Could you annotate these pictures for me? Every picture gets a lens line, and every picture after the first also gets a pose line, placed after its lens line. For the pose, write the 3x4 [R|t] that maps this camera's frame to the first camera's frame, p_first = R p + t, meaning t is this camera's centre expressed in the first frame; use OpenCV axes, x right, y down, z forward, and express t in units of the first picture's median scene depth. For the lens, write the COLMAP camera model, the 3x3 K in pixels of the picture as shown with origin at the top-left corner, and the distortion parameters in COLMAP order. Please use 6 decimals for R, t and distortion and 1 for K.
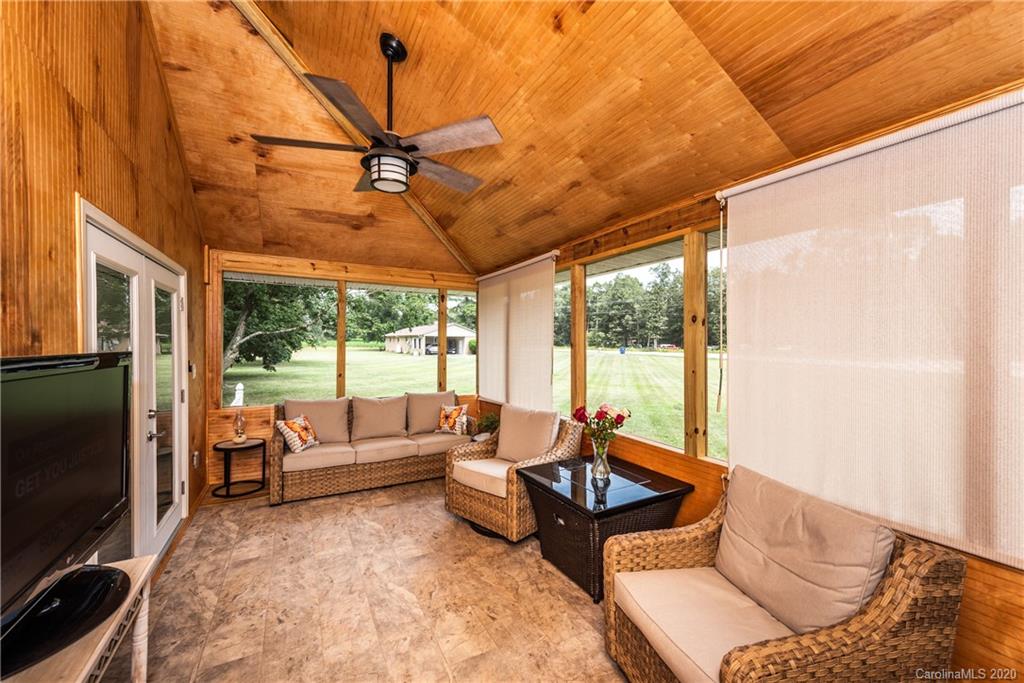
lens RADIAL K [[400.1, 0, 515.6], [0, 400.1, 342.9], [0, 0, 1]] dist [0.002591, 0.000207]
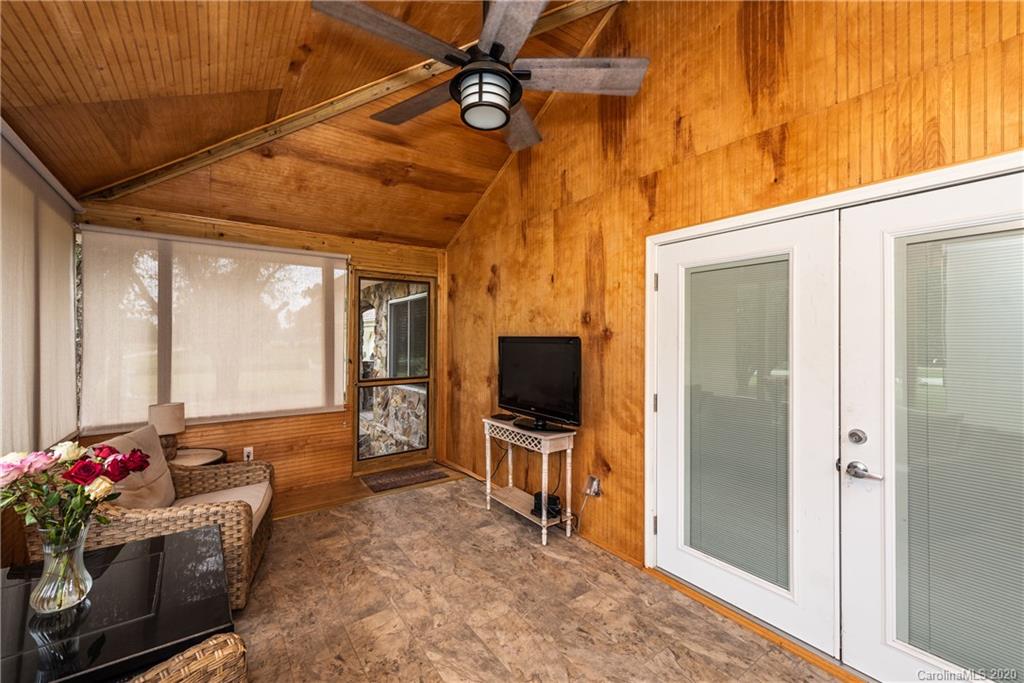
lens RADIAL K [[409.2, 0, 498.4], [0, 409.2, 330.5], [0, 0, 1]] dist [0.000263, -0.000018]
pose [[-0.994982, -0.016006, -0.098763, -0.288364], [-0.014475, 0.999764, -0.016205, 0.027133], [0.098999, -0.014694, -0.994979, 1.885364]]
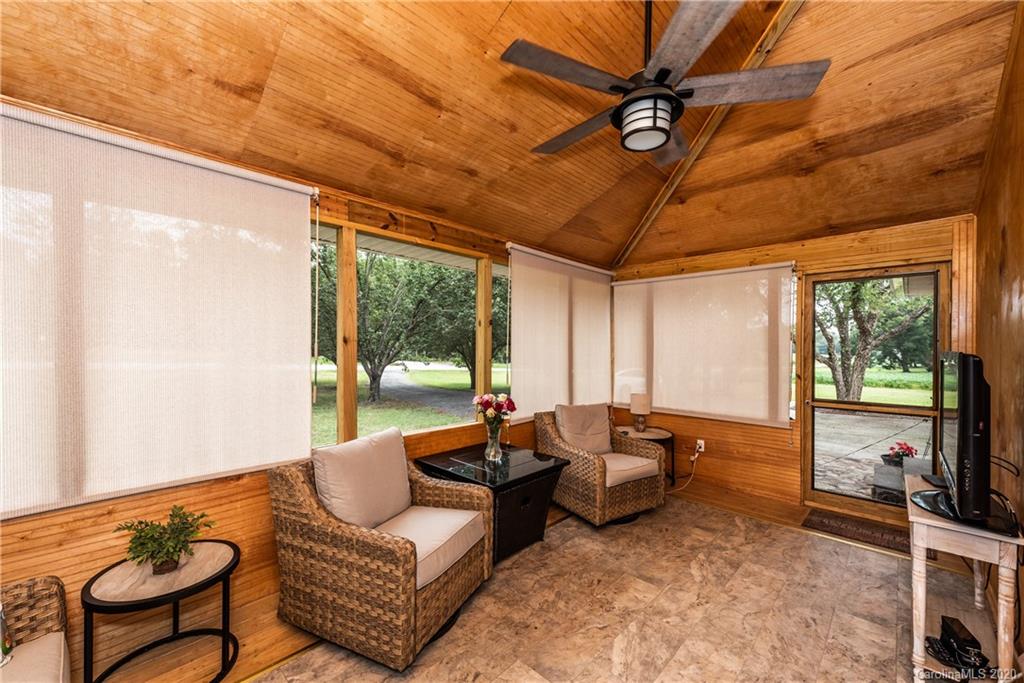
lens RADIAL K [[400.1, 0, 515.6], [0, 400.1, 342.9], [0, 0, 1]] dist [0.002591, 0.000207]
pose [[-0.296210, -0.006181, 0.955103, -1.072030], [-0.008698, 0.999955, 0.003773, 0.009628], [-0.955083, -0.007190, -0.296250, 1.575947]]
